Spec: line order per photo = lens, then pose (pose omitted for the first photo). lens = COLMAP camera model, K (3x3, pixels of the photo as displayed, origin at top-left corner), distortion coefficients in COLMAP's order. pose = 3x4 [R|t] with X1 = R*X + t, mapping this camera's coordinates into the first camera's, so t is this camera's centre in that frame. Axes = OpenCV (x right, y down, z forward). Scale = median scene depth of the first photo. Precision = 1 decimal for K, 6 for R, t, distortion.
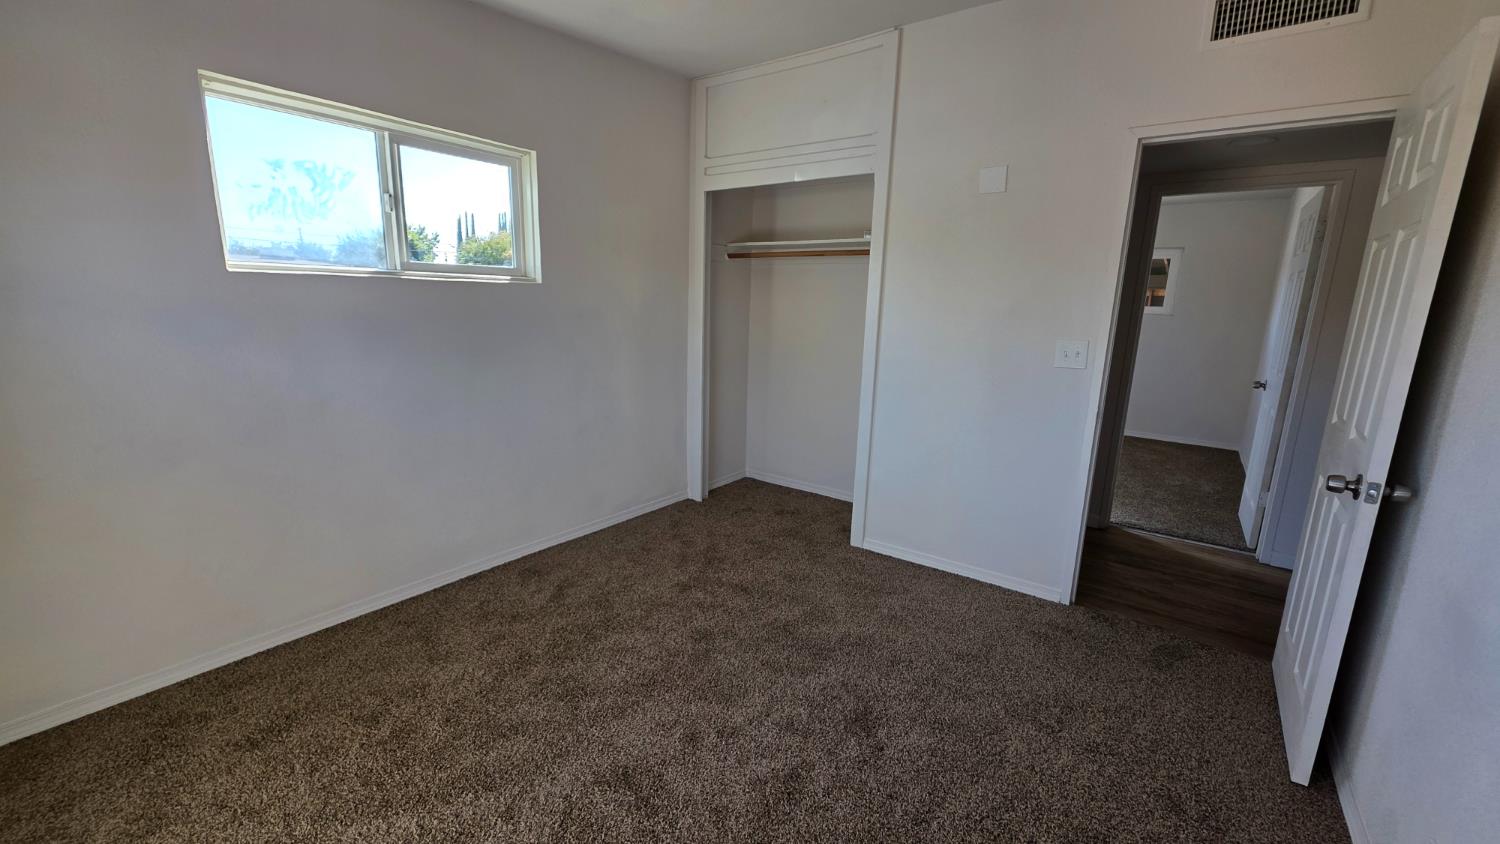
lens RADIAL K [[599.6, 0, 759.9], [0, 599.6, 424.2], [0, 0, 1]] dist [0.001967, -0.000069]
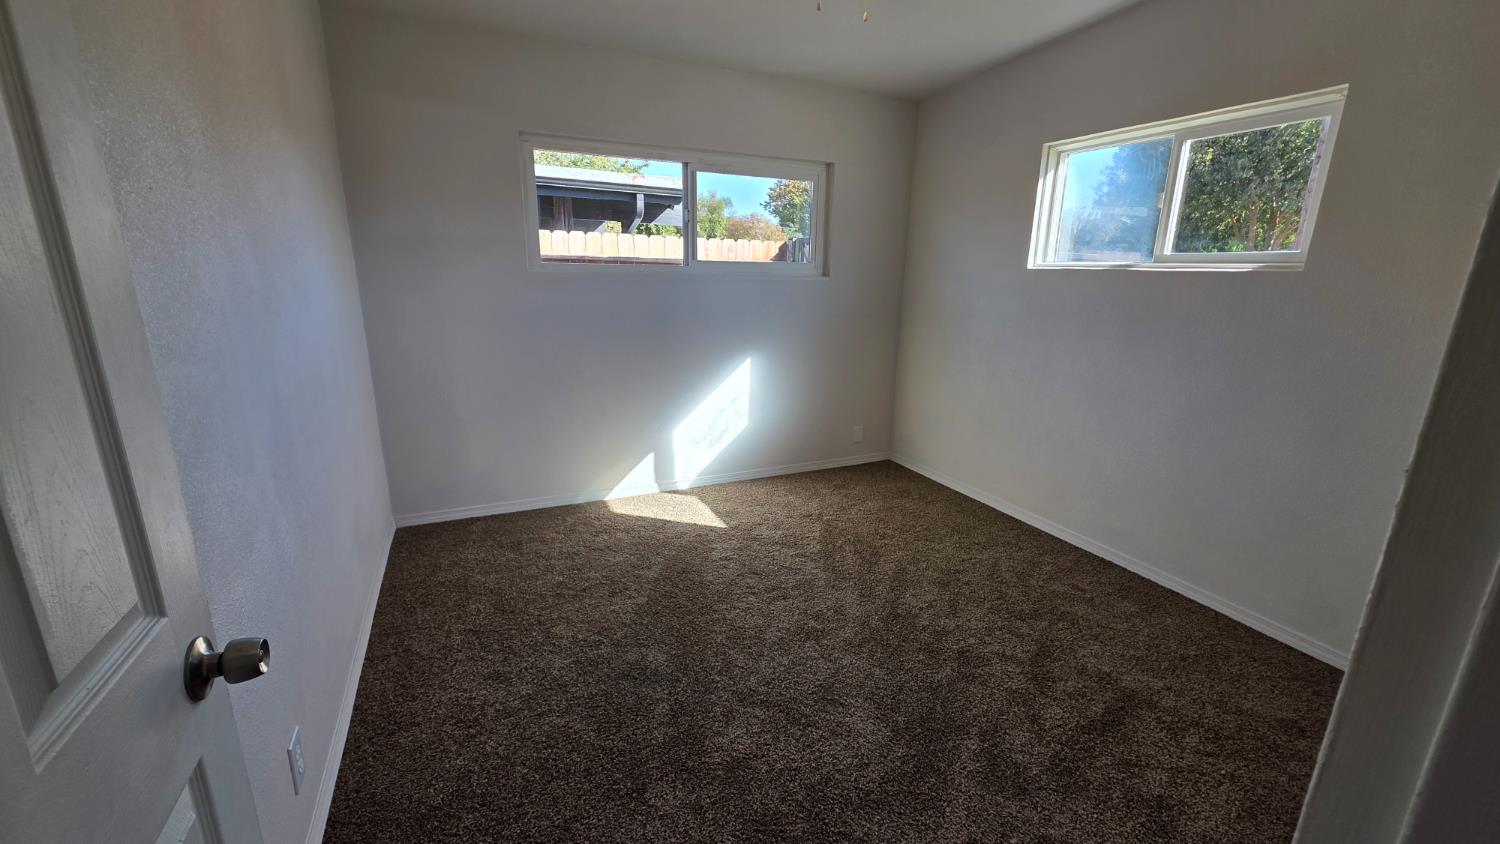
lens RADIAL K [[599.6, 0, 748.0], [0, 599.6, 417.9], [0, 0, 1]] dist [0.001967, -0.000069]
pose [[-0.479511, 0.174282, -0.860055, 0.620785], [-0.222137, 0.924052, 0.311100, -0.146772], [0.848955, 0.340226, -0.404378, 0.781069]]
